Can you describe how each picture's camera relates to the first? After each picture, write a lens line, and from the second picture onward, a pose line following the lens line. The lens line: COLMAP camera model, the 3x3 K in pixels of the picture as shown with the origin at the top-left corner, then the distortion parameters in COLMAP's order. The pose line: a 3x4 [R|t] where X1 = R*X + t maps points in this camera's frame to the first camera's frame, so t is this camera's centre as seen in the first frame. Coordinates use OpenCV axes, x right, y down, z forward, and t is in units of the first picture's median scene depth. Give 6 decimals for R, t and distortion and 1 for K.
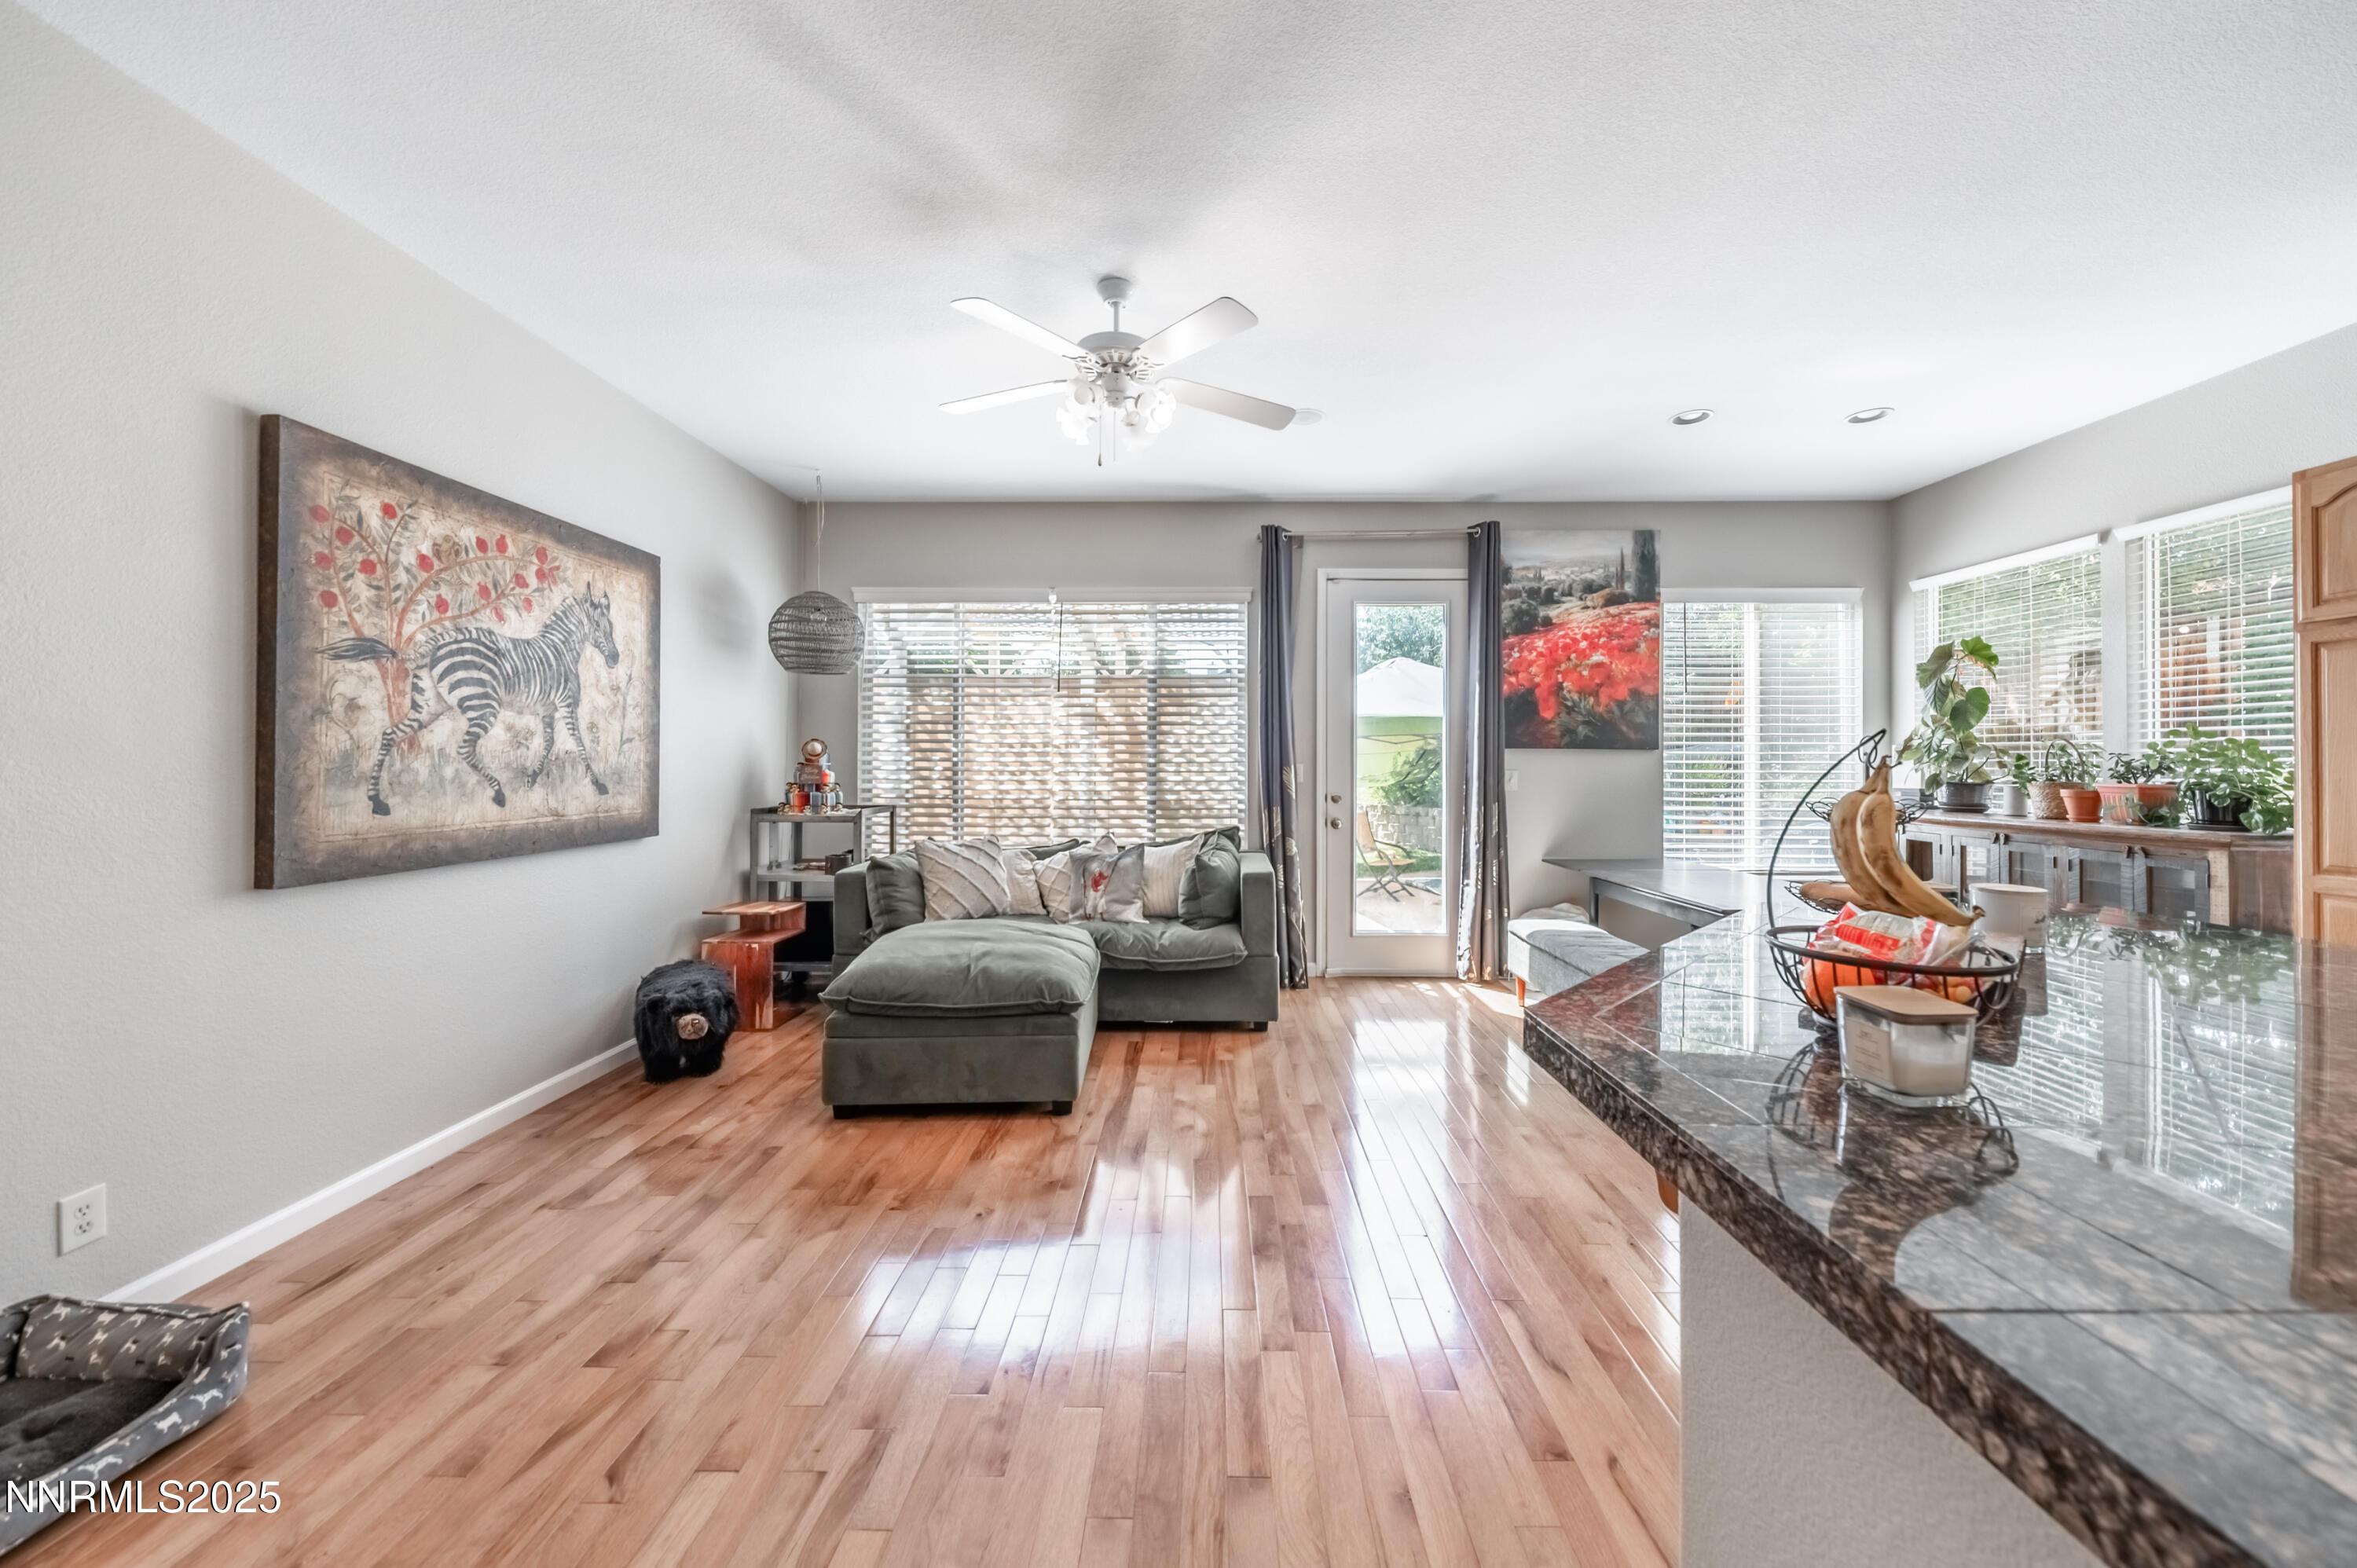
lens RADIAL K [[838.6, 0, 1196.5], [0, 838.6, 761.9], [0, 0, 1]] dist [-0.000061, -0.000160]
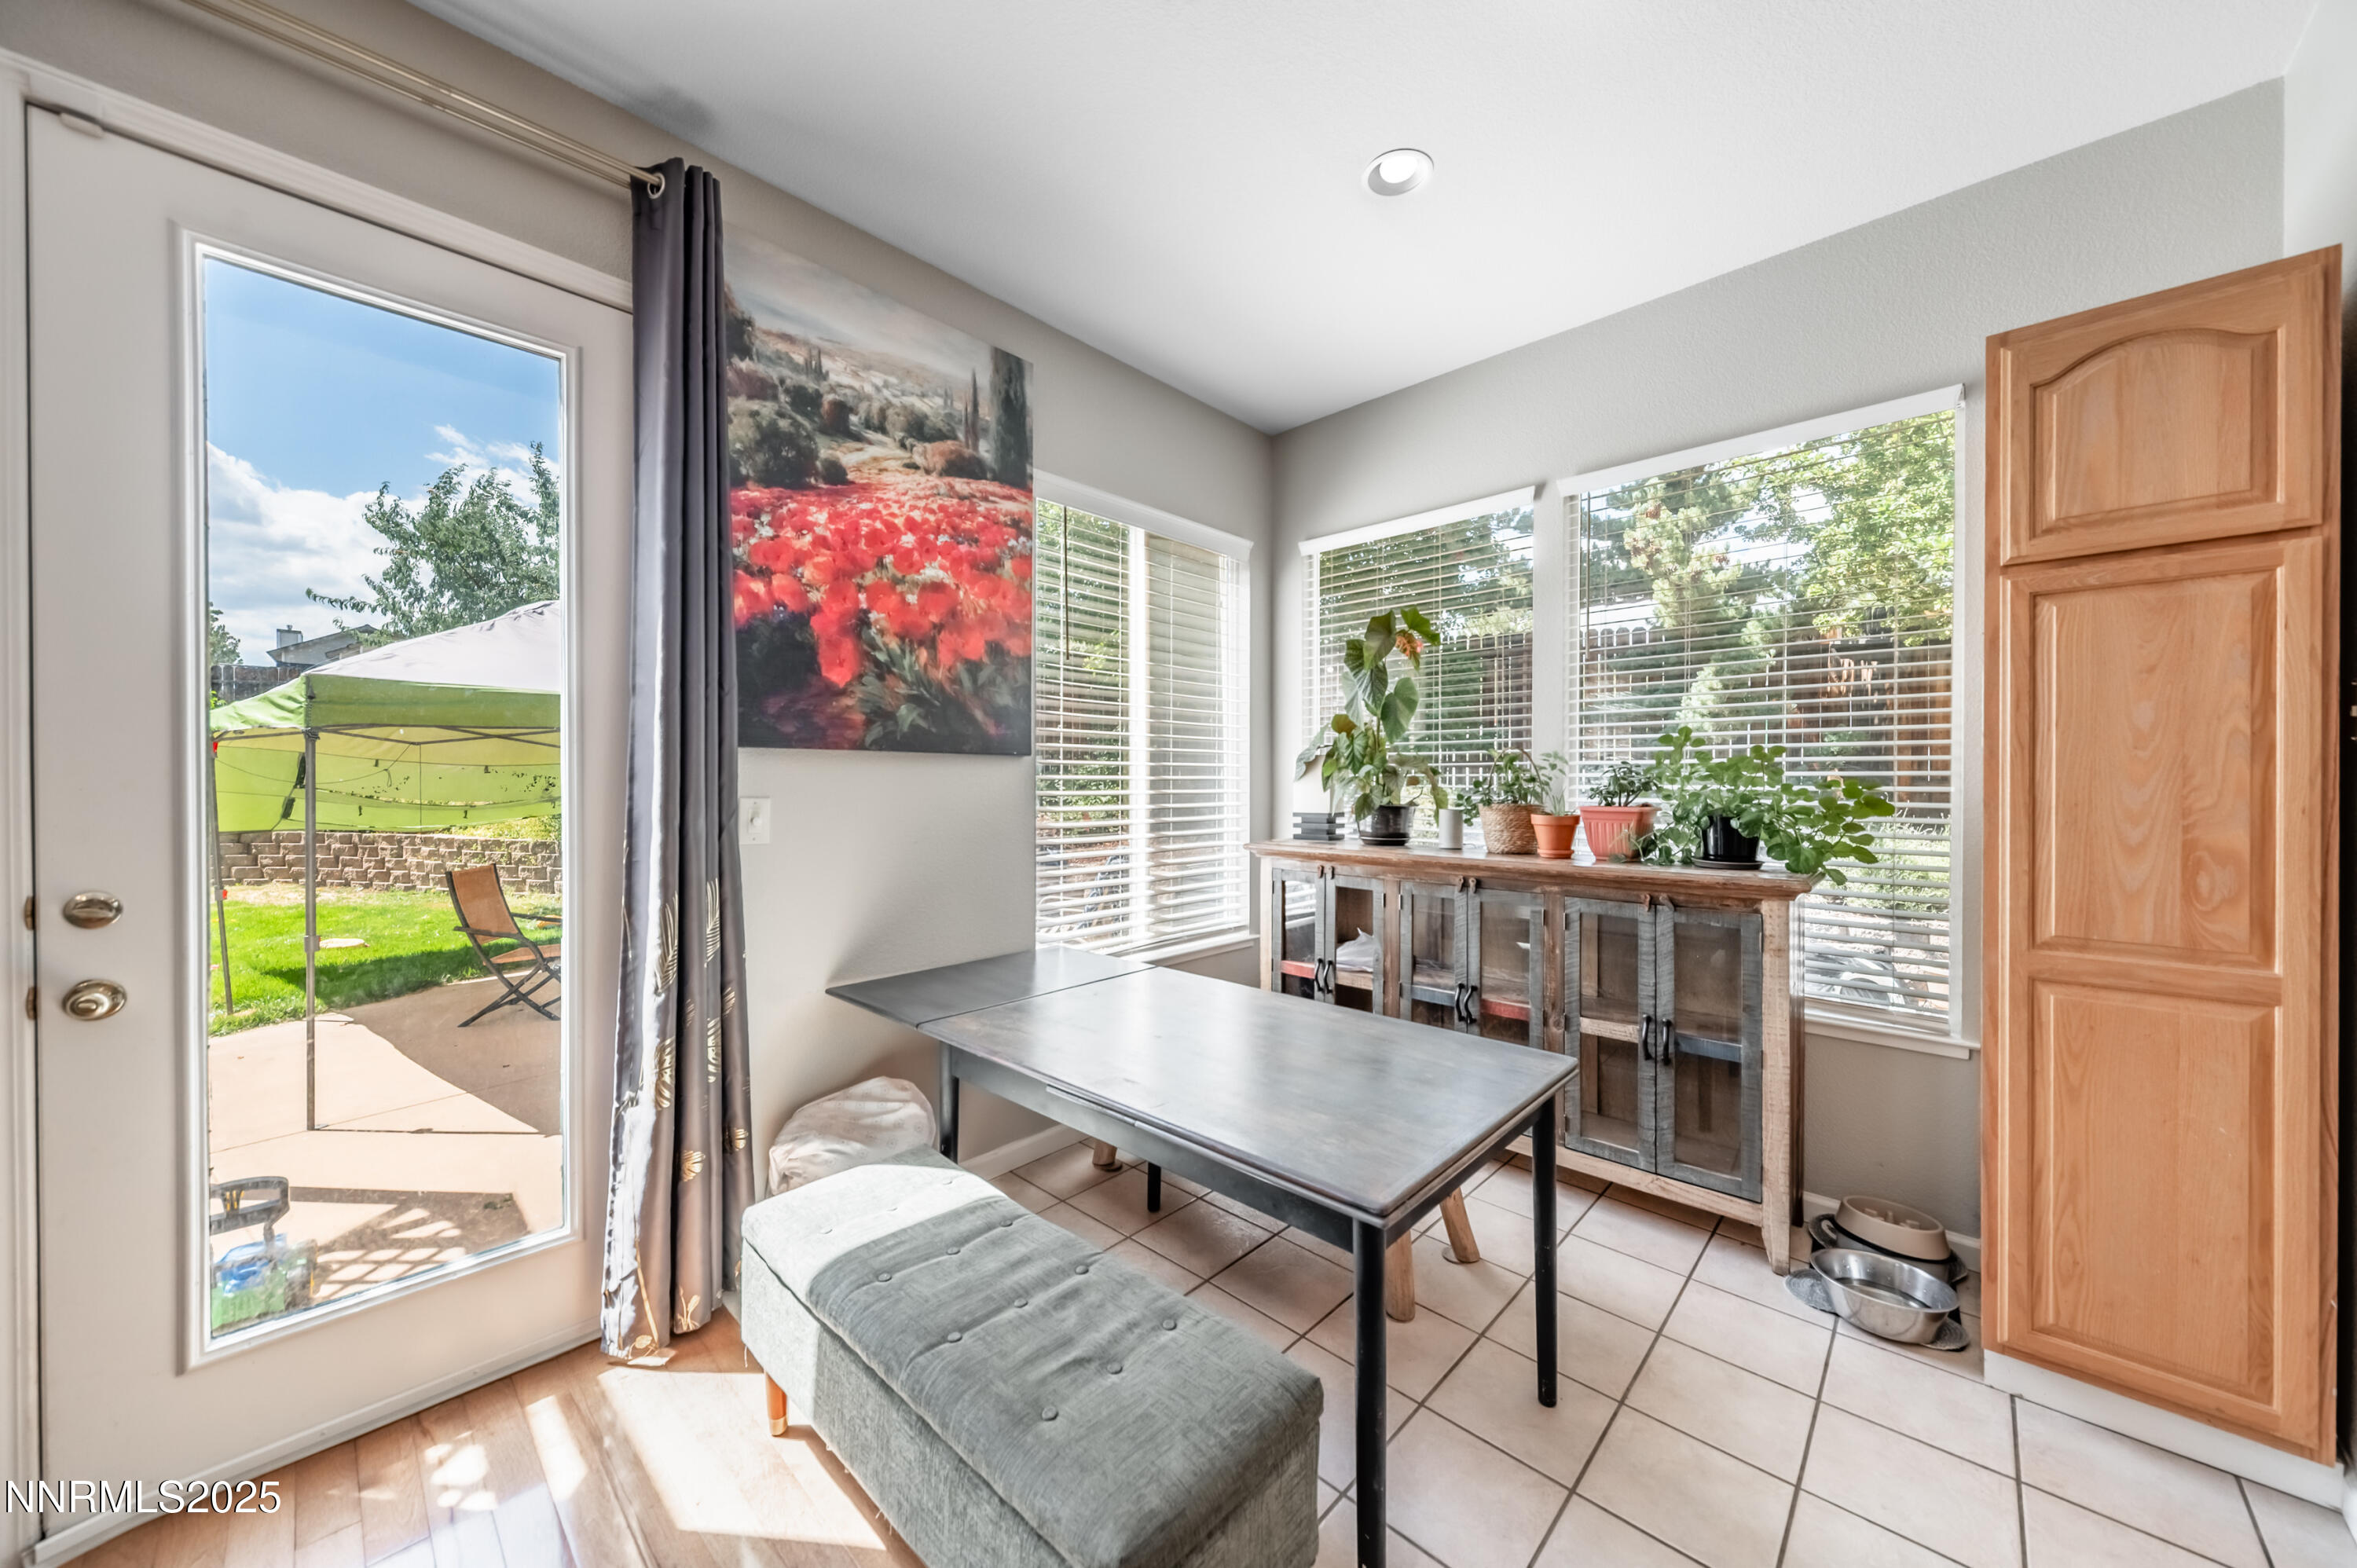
lens RADIAL K [[826.6, 0, 1164.4], [0, 826.6, 777.3], [0, 0, 1]] dist [0.019734, -0.005537]
pose [[0.691587, -0.002125, 0.722290, 0.213544], [0.001601, 0.999998, 0.001409, -0.000979], [-0.722291, 0.000182, 0.691589, 0.555375]]
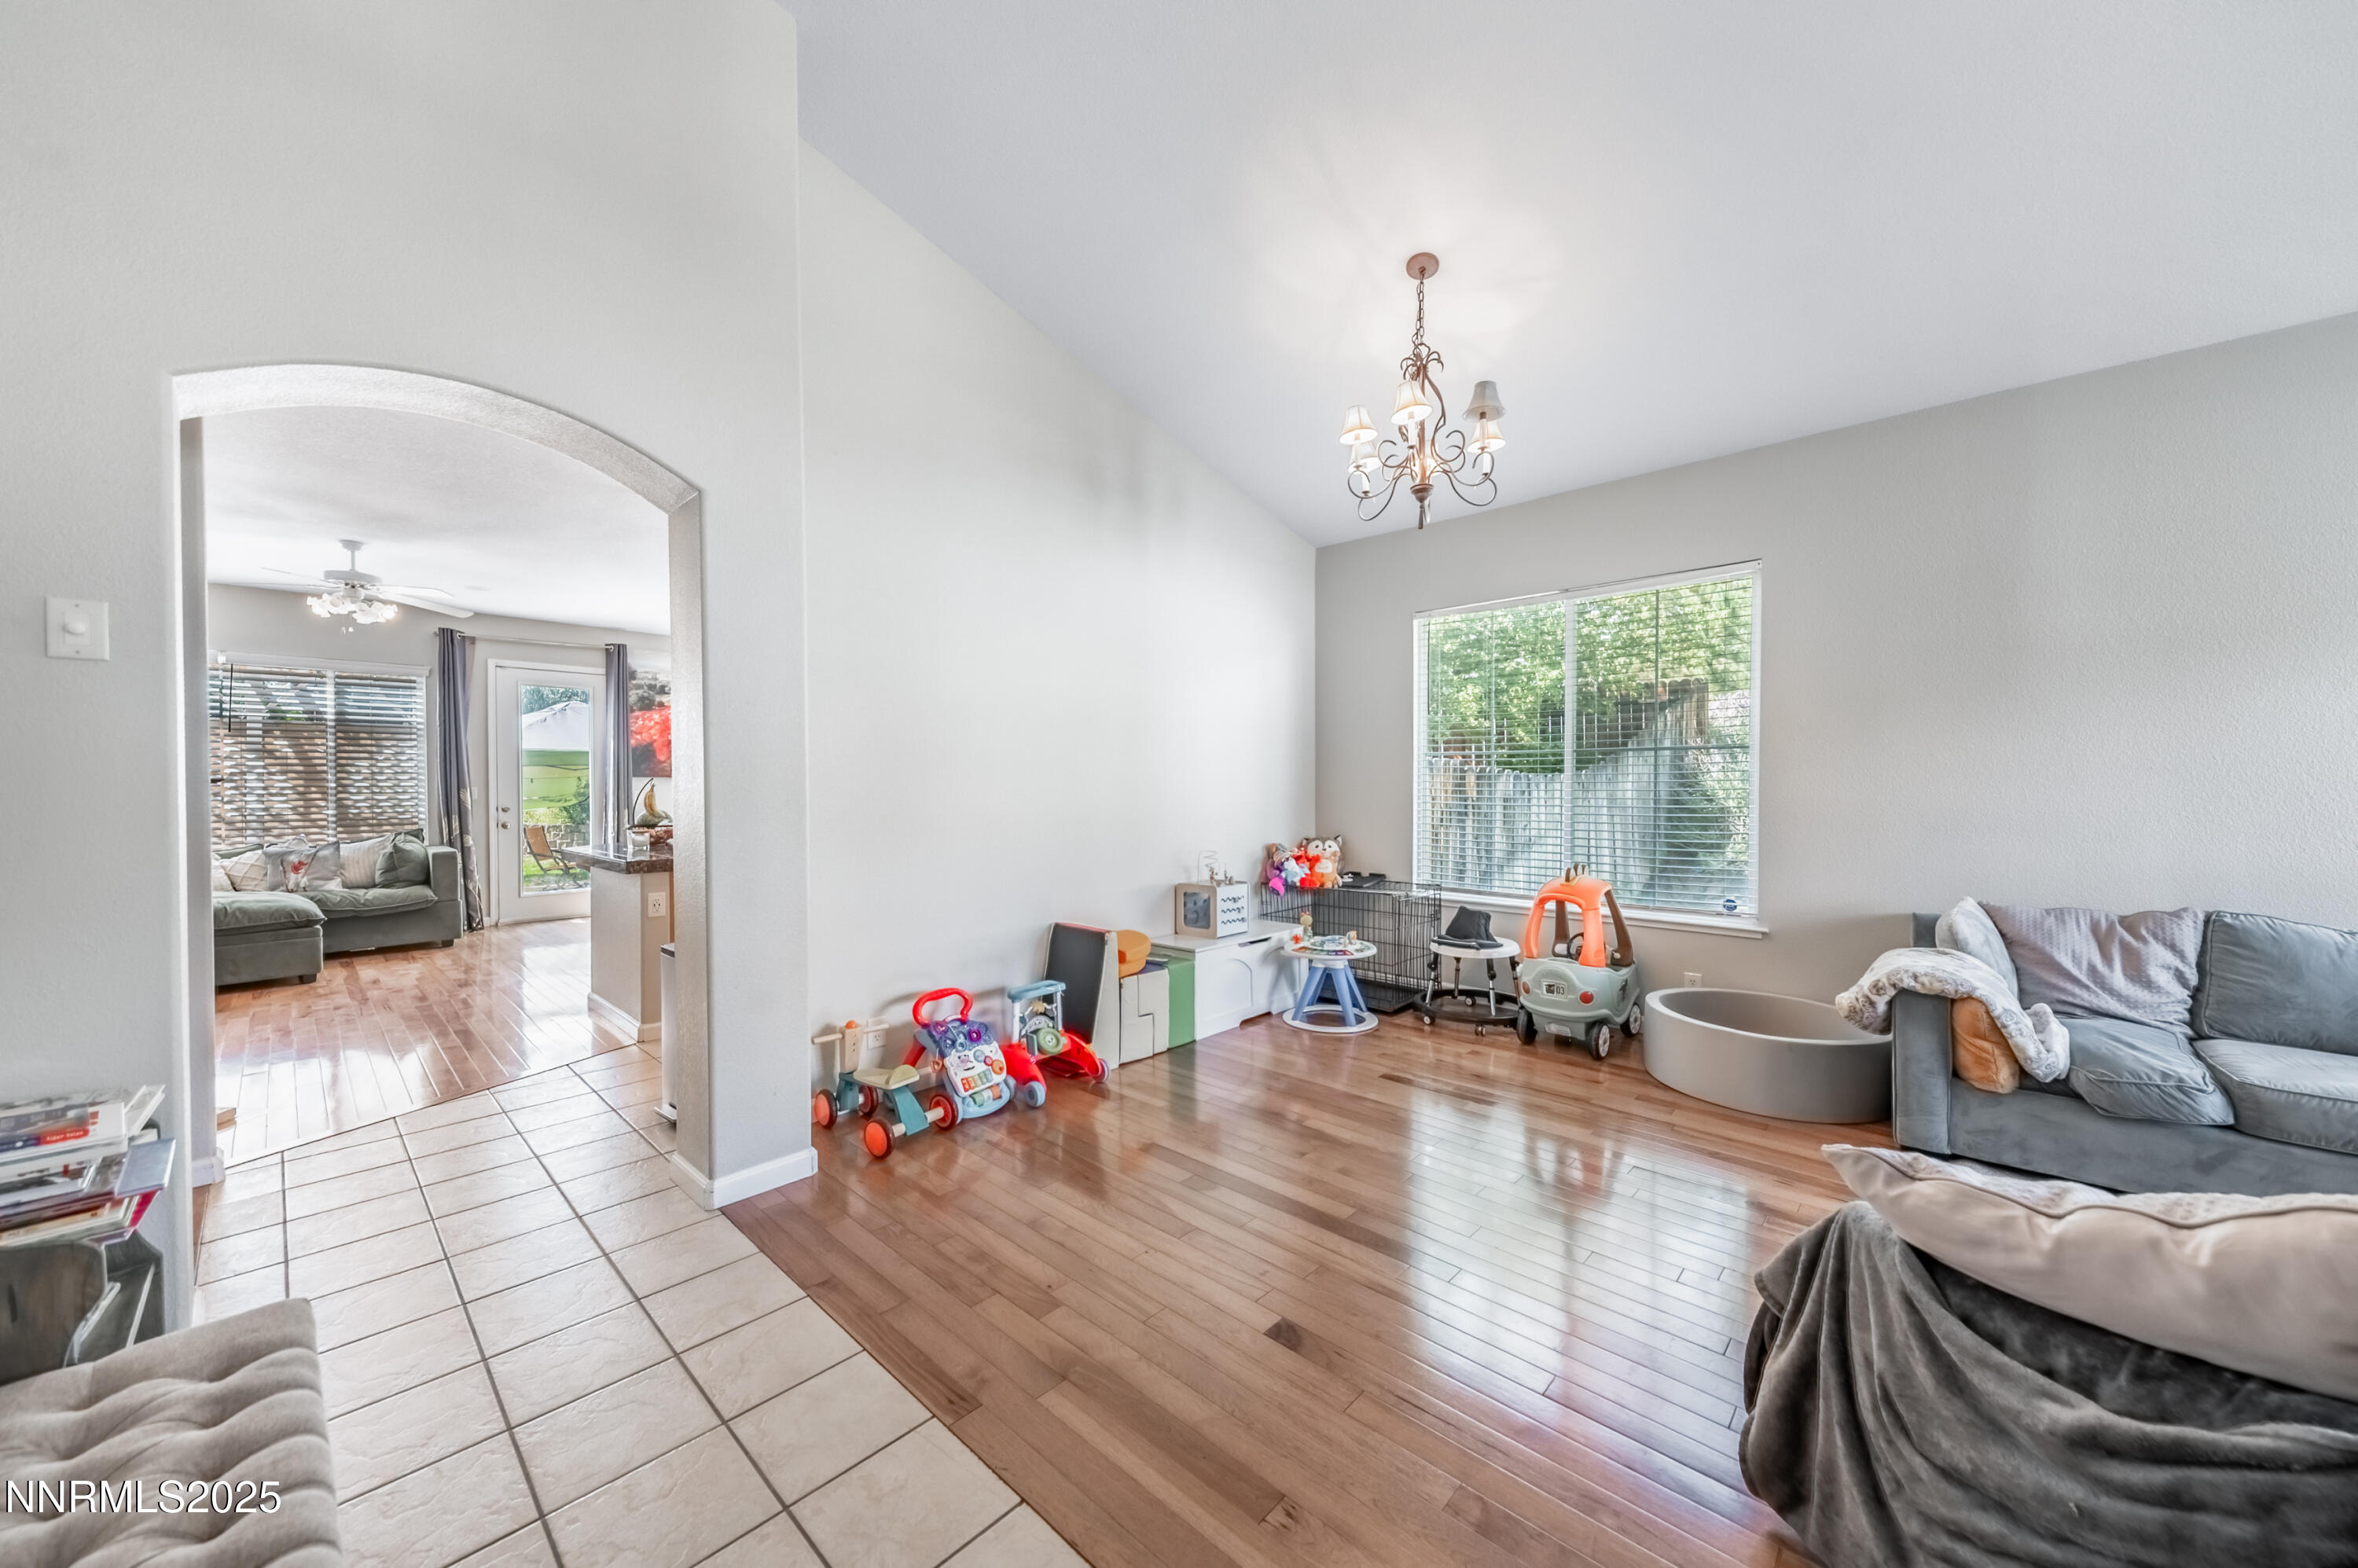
lens RADIAL K [[812.1, 0, 1178.7], [0, 812.1, 789.6], [0, 0, 1]] dist [0.019083, -0.006674]
pose [[0.663336, -0.010633, 0.748246, -0.141946], [0.004900, 0.999939, 0.009865, -0.001095], [-0.748305, -0.002877, 0.663348, -0.935096]]
